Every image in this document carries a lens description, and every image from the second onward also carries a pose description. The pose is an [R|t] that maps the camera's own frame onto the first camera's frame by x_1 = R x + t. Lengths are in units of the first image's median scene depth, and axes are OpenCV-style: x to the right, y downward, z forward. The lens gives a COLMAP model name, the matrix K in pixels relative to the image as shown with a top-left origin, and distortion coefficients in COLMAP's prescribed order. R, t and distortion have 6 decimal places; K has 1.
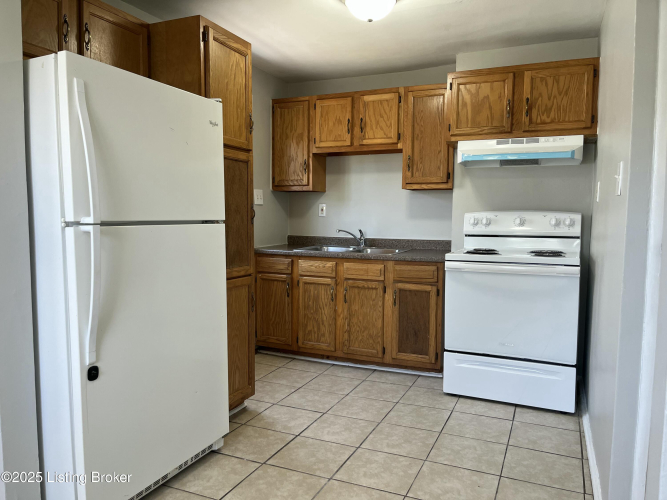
lens RADIAL K [[508.9, 0, 328.0], [0, 508.9, 256.8], [0, 0, 1]] dist [0.043223, -0.051069]
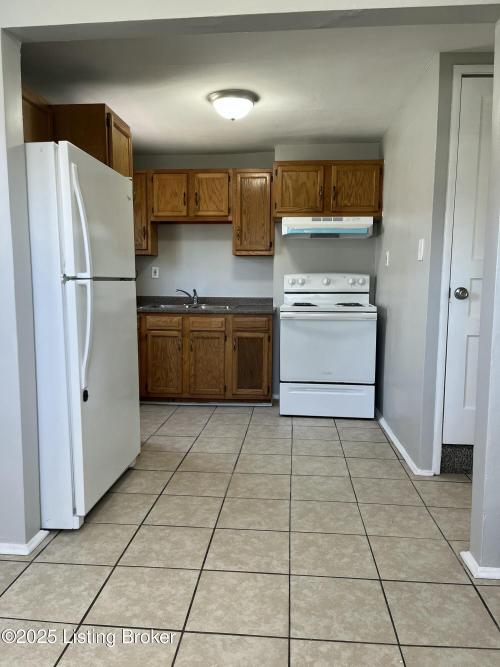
lens RADIAL K [[508.9, 0, 243.2], [0, 508.9, 340.7], [0, 0, 1]] dist [0.043223, -0.051069]
pose [[0.948006, -0.039038, 0.315850, -0.263513], [0.028053, 0.998835, 0.039253, 0.027528], [-0.317015, -0.028352, 0.947997, -0.180201]]
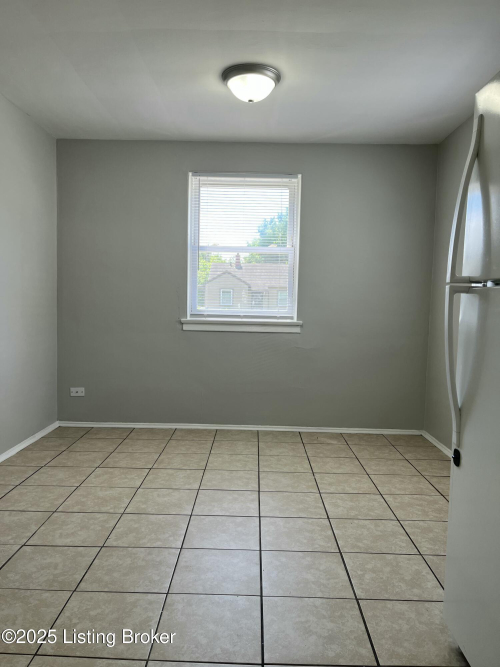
lens RADIAL K [[508.9, 0, 245.7], [0, 508.9, 333.6], [0, 0, 1]] dist [0.043223, -0.051069]
pose [[-0.921544, 0.002106, -0.388269, 0.111582], [-0.056628, 0.988564, 0.139766, -0.043805], [0.384123, 0.150788, -0.910885, 0.884700]]
